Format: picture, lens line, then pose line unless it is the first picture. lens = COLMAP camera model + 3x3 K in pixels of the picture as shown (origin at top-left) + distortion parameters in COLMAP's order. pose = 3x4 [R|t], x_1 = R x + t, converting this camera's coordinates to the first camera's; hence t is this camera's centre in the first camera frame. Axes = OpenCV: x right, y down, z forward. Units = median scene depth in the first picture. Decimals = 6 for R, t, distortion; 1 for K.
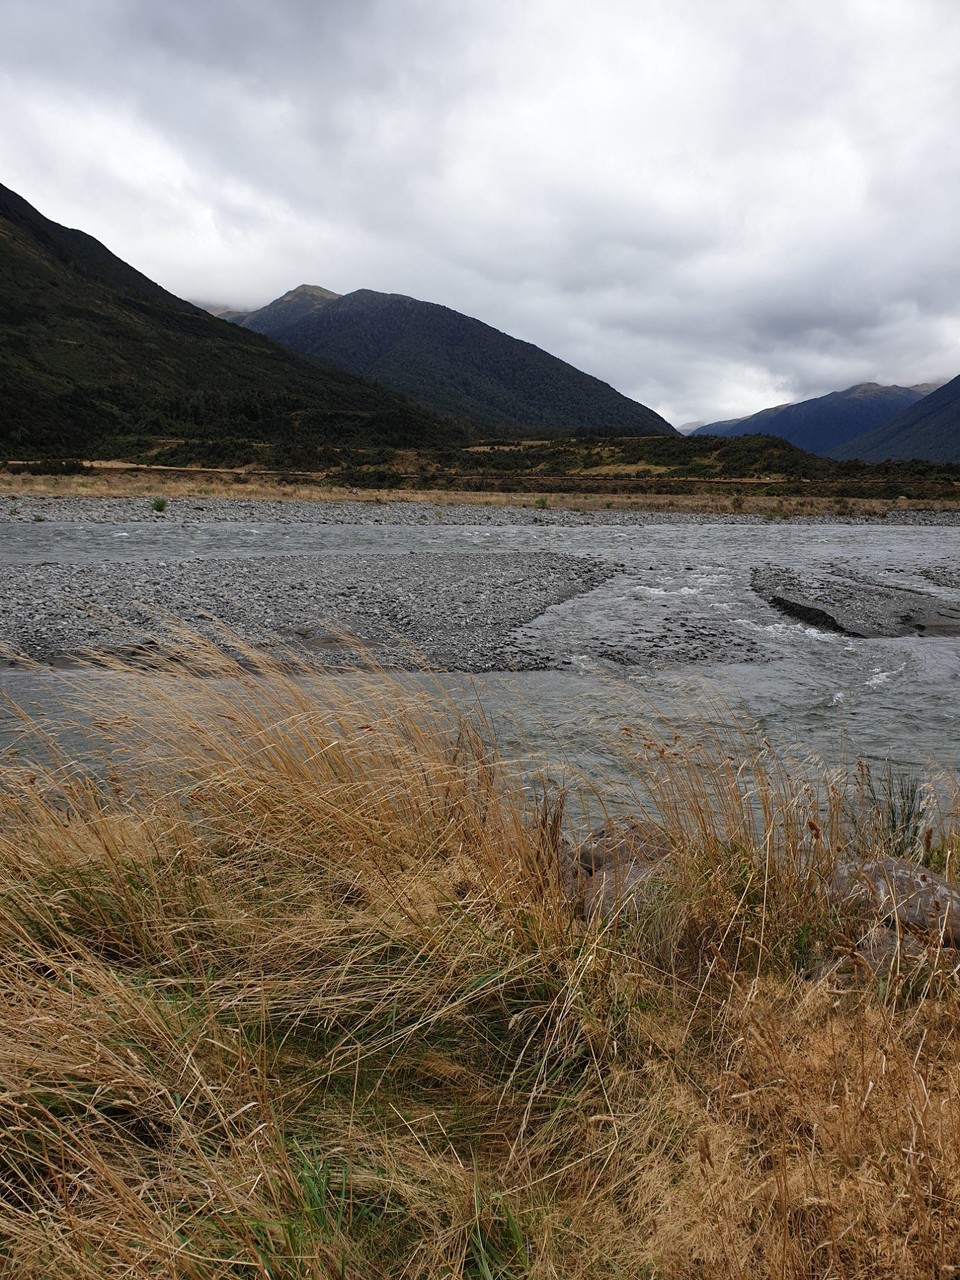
lens RADIAL K [[965.9, 0, 480.0], [0, 965.9, 640.0], [0, 0, 1]] dist [0.118160, -0.243551]
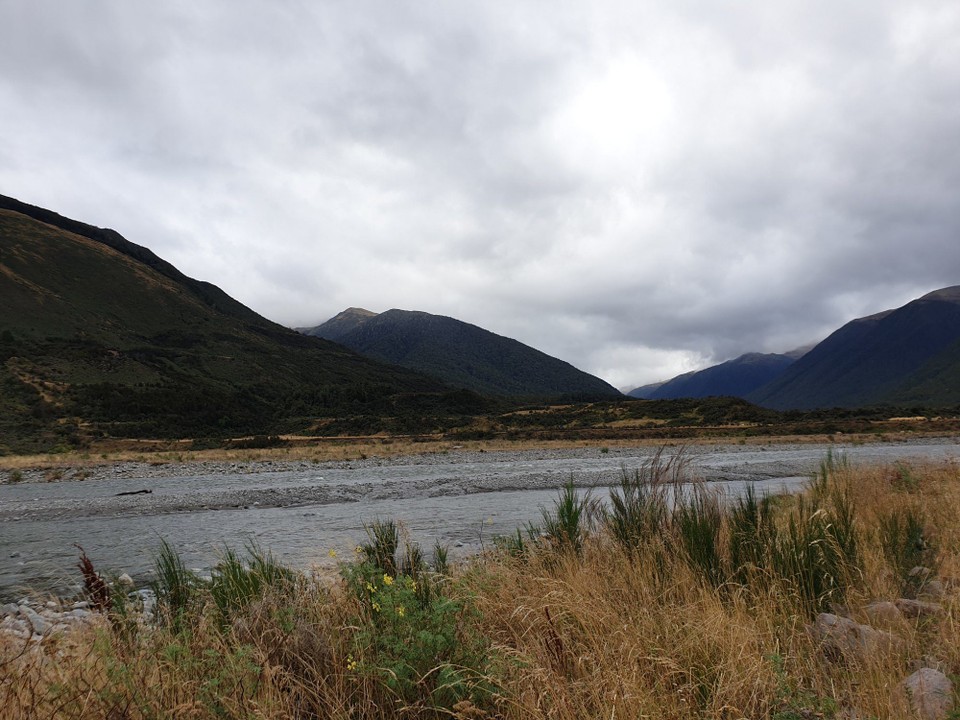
lens RADIAL K [[724.4, 0, 459.0], [0, 724.4, 356.0], [0, 0, 1]] dist [0.118160, -0.243551]
pose [[0.998626, -0.051289, -0.010751, -0.079592], [0.046522, 0.962120, -0.268627, 0.010206], [0.024122, 0.267757, 0.963184, -0.081930]]
